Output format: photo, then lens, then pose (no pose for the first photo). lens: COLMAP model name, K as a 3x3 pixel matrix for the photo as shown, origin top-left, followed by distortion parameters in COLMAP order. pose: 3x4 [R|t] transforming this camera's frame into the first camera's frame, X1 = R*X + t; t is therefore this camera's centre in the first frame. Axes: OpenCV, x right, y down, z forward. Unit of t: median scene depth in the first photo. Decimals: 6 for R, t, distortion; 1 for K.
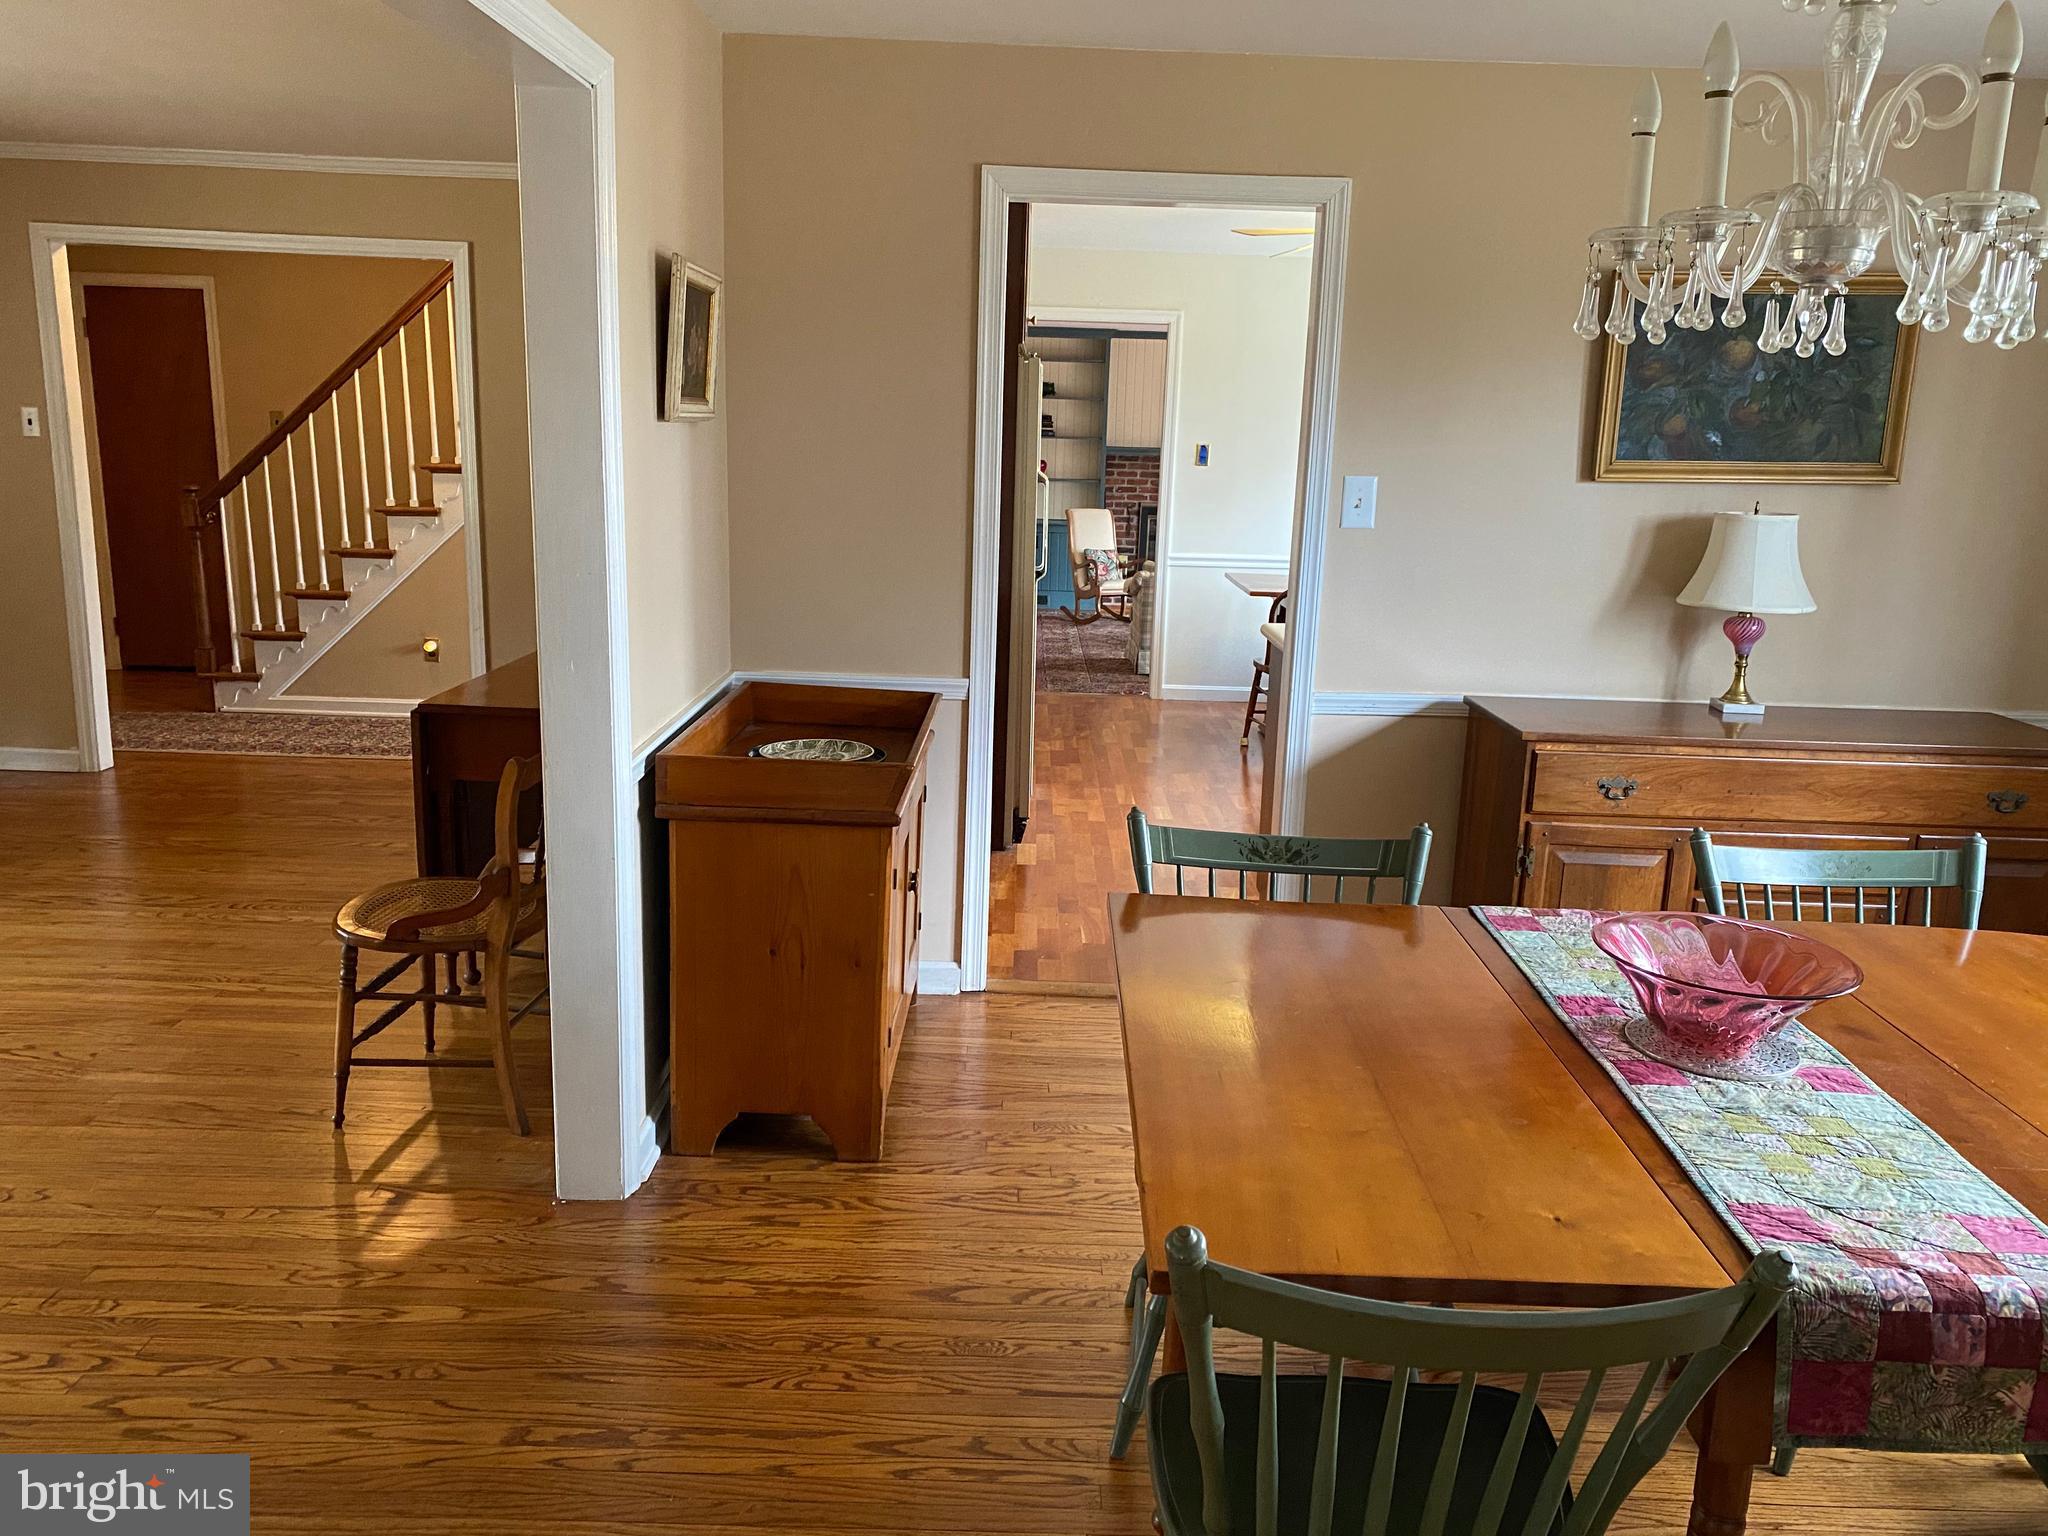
lens RADIAL K [[1535.4, 0, 1029.6], [0, 1535.4, 758.7], [0, 0, 1]] dist [0.004269, -0.008547]
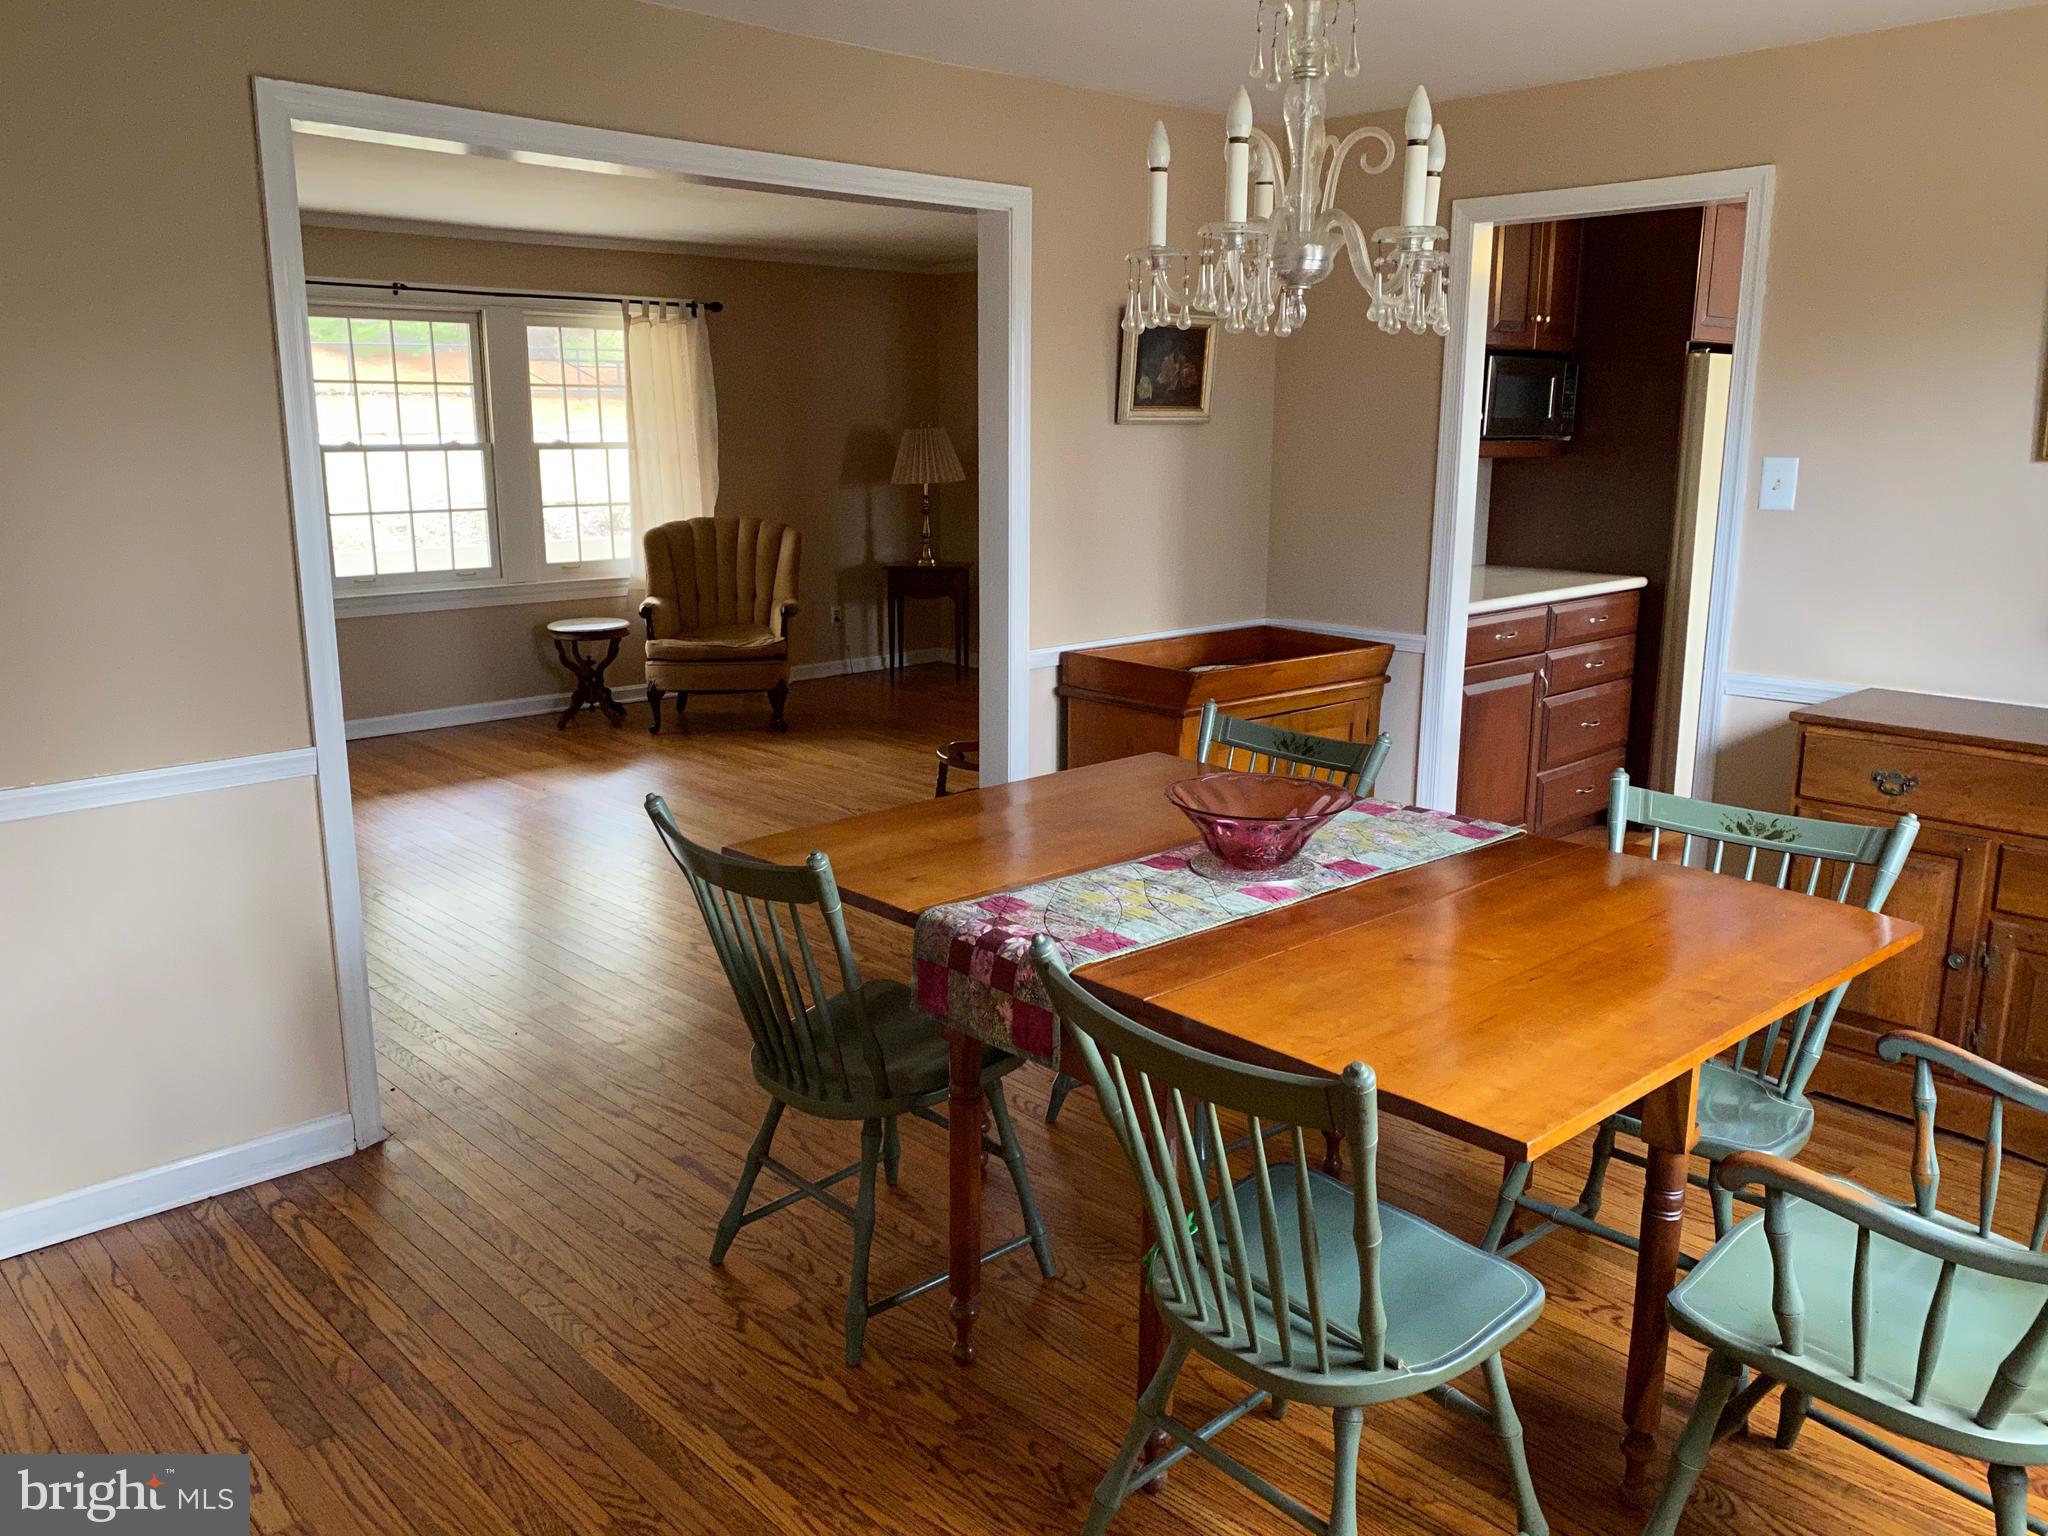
lens RADIAL K [[1535.4, 0, 1017.3], [0, 1535.4, 772.8], [0, 0, 1]] dist [0.004269, -0.008547]
pose [[0.684571, 0.129795, -0.717297, 0.768958], [-0.133318, 0.989716, 0.051854, 0.040307], [0.716651, 0.060131, 0.694835, -0.042953]]
